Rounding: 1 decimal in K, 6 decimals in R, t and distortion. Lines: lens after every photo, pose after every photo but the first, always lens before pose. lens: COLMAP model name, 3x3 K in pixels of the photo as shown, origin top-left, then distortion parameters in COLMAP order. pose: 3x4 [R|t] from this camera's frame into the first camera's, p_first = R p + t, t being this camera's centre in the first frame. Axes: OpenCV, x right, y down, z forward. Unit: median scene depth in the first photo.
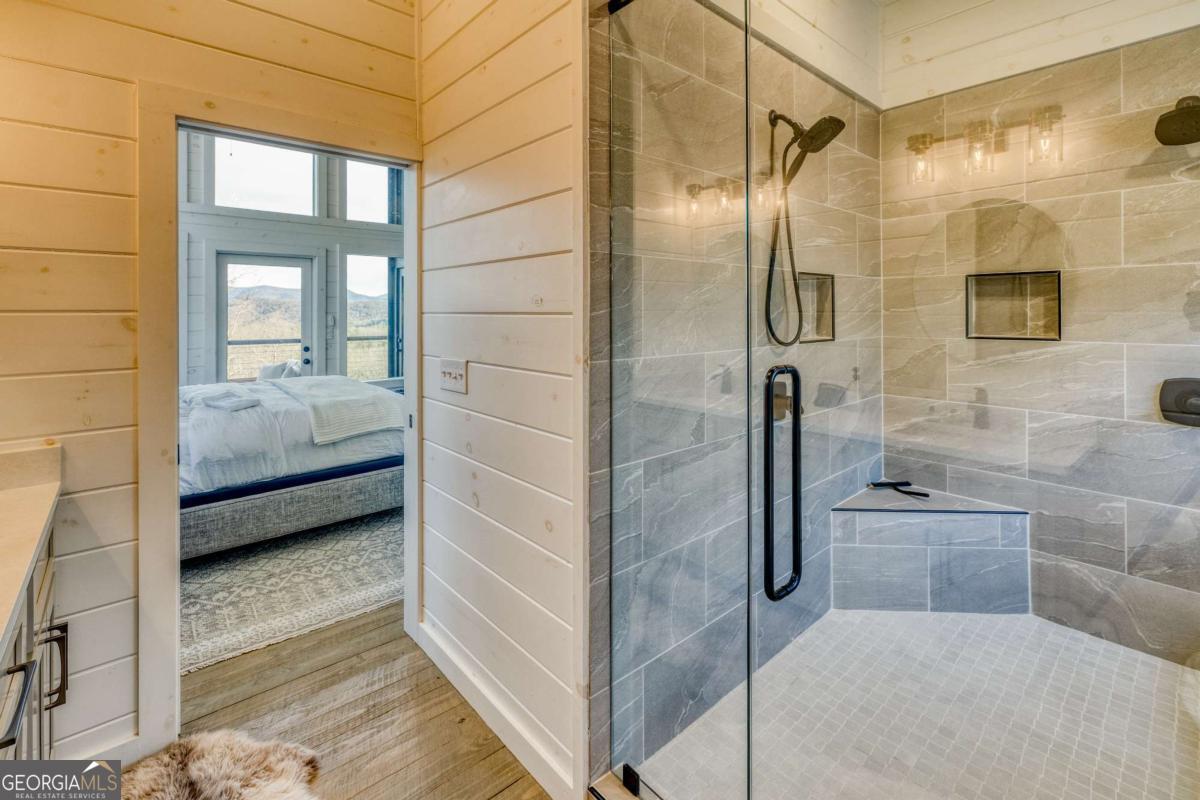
lens RADIAL K [[521.4, 0, 578.9], [0, 521.4, 312.2], [0, 0, 1]] dist [-0.001774, 0.000358]
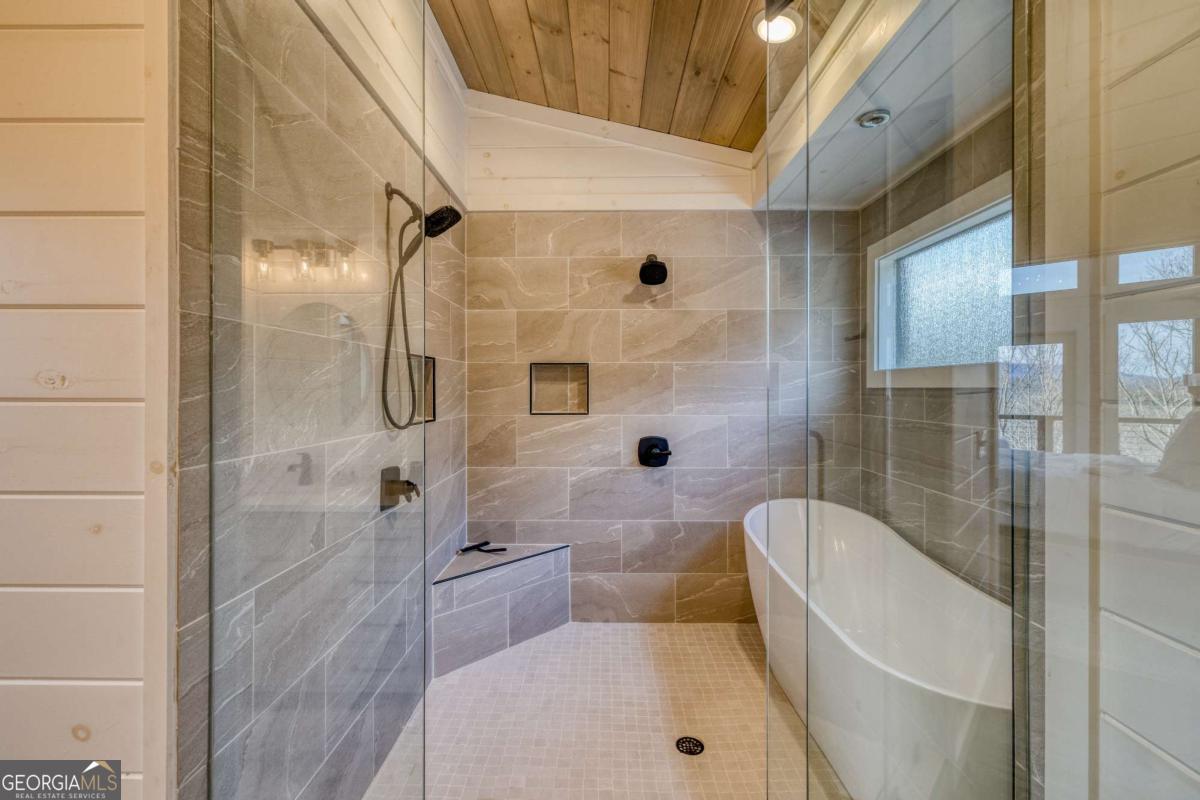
lens RADIAL K [[521.4, 0, 598.7], [0, 521.4, 391.9], [0, 0, 1]] dist [-0.001774, 0.000358]
pose [[0.661657, -0.000060, 0.749807, -0.096112], [-0.001524, 0.999998, 0.001425, -0.007323], [-0.749806, -0.002085, 0.661655, 0.087662]]
